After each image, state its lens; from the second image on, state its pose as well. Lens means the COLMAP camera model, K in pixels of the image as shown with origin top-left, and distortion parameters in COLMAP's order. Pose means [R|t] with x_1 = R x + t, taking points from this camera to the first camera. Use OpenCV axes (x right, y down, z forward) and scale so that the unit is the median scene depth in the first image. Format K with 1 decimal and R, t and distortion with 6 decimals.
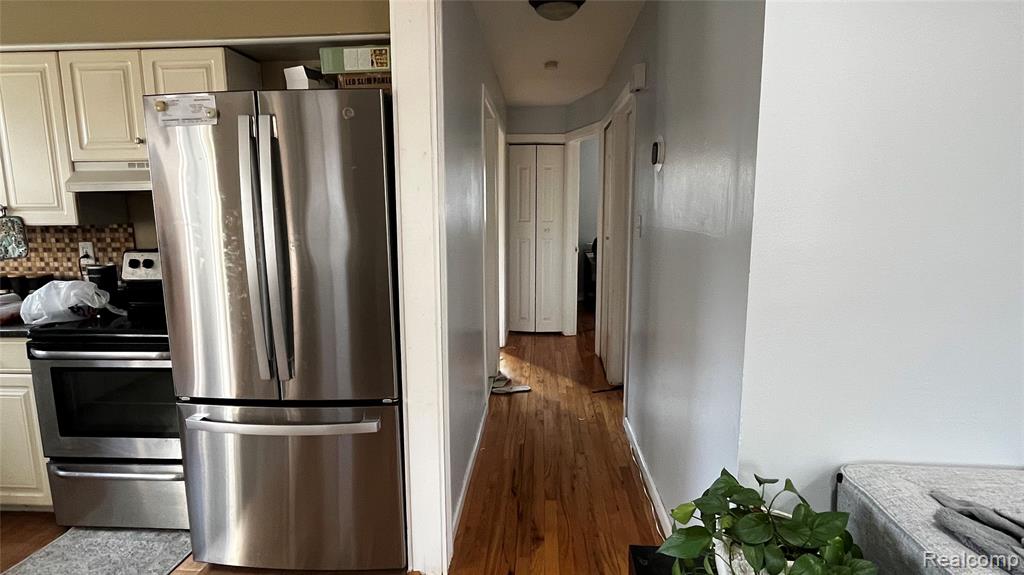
lens RADIAL K [[554.6, 0, 510.5], [0, 554.6, 289.8], [0, 0, 1]] dist [0.006433, 0.001751]
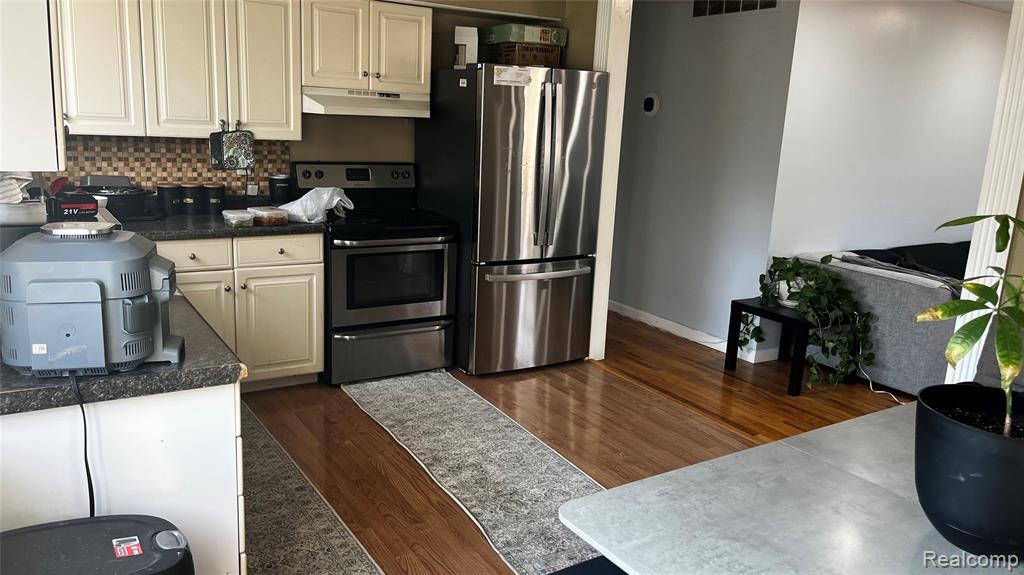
lens RADIAL K [[777.7, 0, 512.6], [0, 777.7, 285.3], [0, 0, 1]] dist [0.043162, -0.049147]
pose [[0.806937, -0.078989, 0.585332, -1.394451], [0.031004, 0.995316, 0.091574, 0.049843], [-0.589824, -0.055747, 0.805606, -0.595157]]
